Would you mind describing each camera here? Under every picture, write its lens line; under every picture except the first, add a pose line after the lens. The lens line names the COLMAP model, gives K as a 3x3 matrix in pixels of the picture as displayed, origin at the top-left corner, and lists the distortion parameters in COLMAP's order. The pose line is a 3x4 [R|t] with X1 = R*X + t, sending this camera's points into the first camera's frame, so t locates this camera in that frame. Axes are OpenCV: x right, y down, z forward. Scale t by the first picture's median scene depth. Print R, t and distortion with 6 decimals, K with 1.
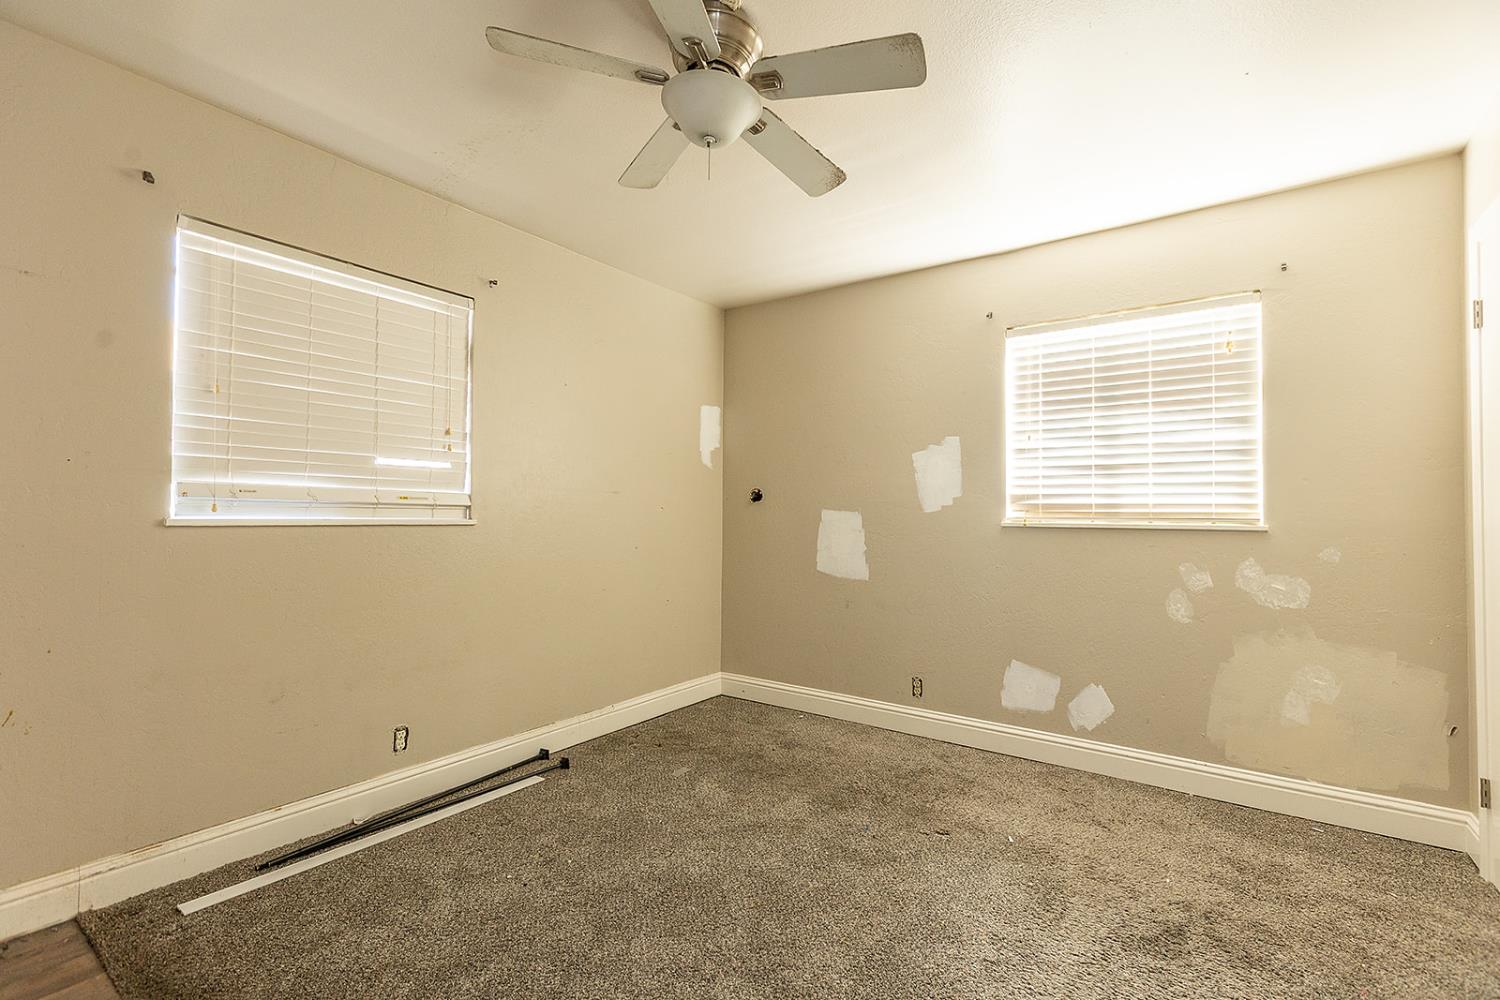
lens RADIAL K [[671.0, 0, 758.5], [0, 671.0, 501.3], [0, 0, 1]] dist [0.004412, -0.001491]
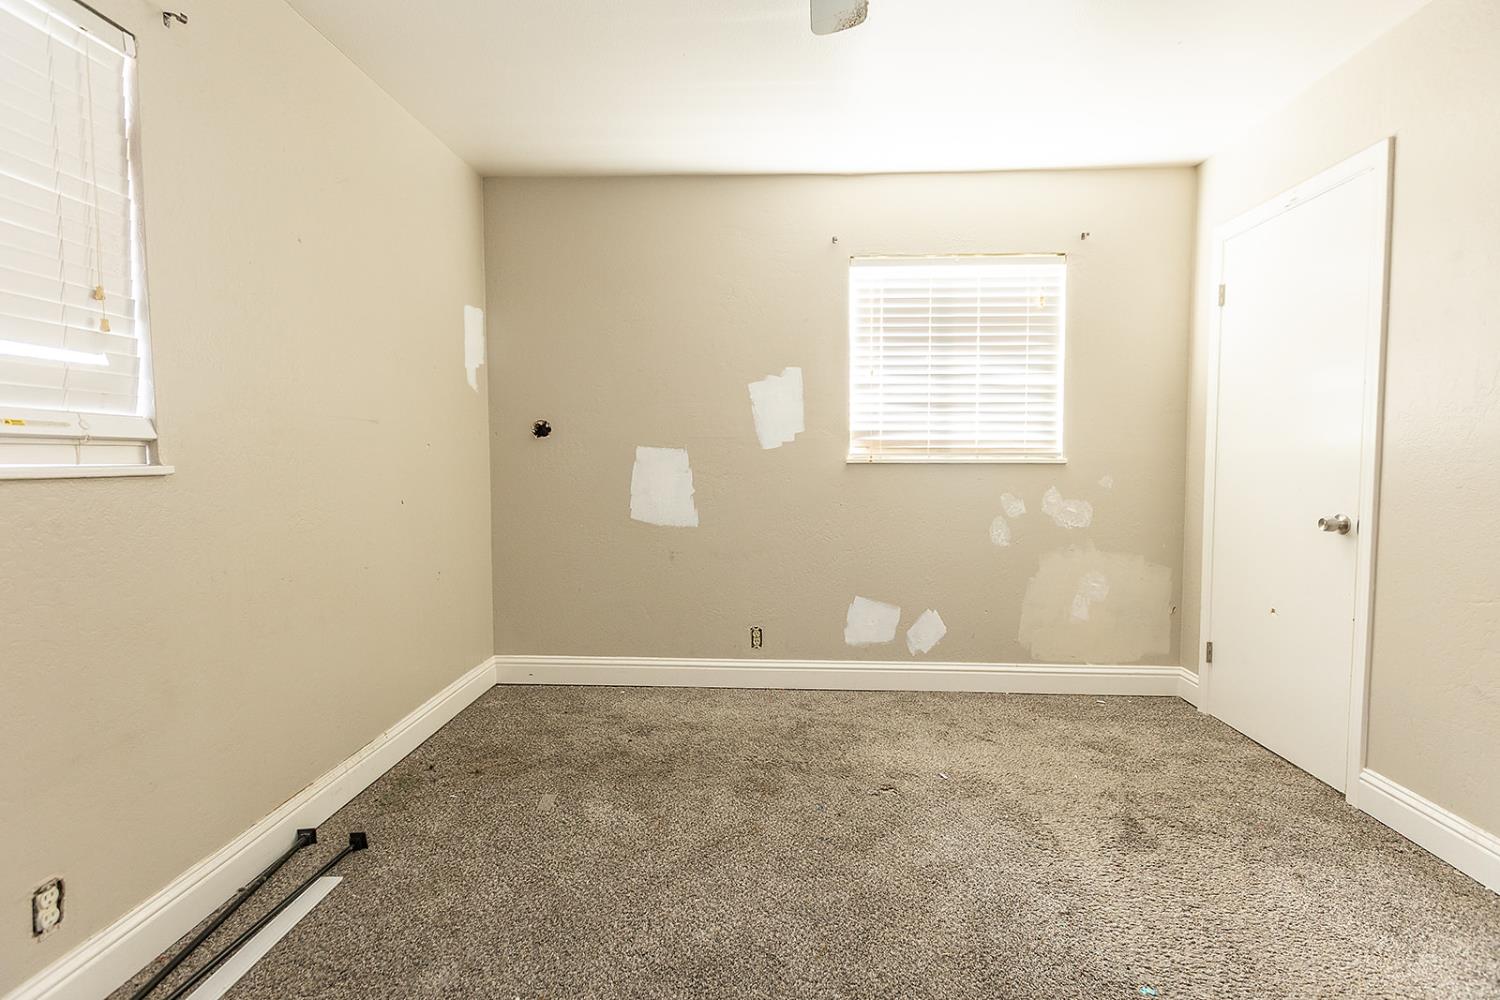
lens RADIAL K [[671.0, 0, 749.6], [0, 671.0, 491.4], [0, 0, 1]] dist [0.004412, -0.001491]
pose [[0.838009, -0.038244, 0.544315, -0.324445], [-0.004085, 0.997073, 0.076344, 0.004859], [-0.545642, -0.066200, 0.835400, 0.289670]]
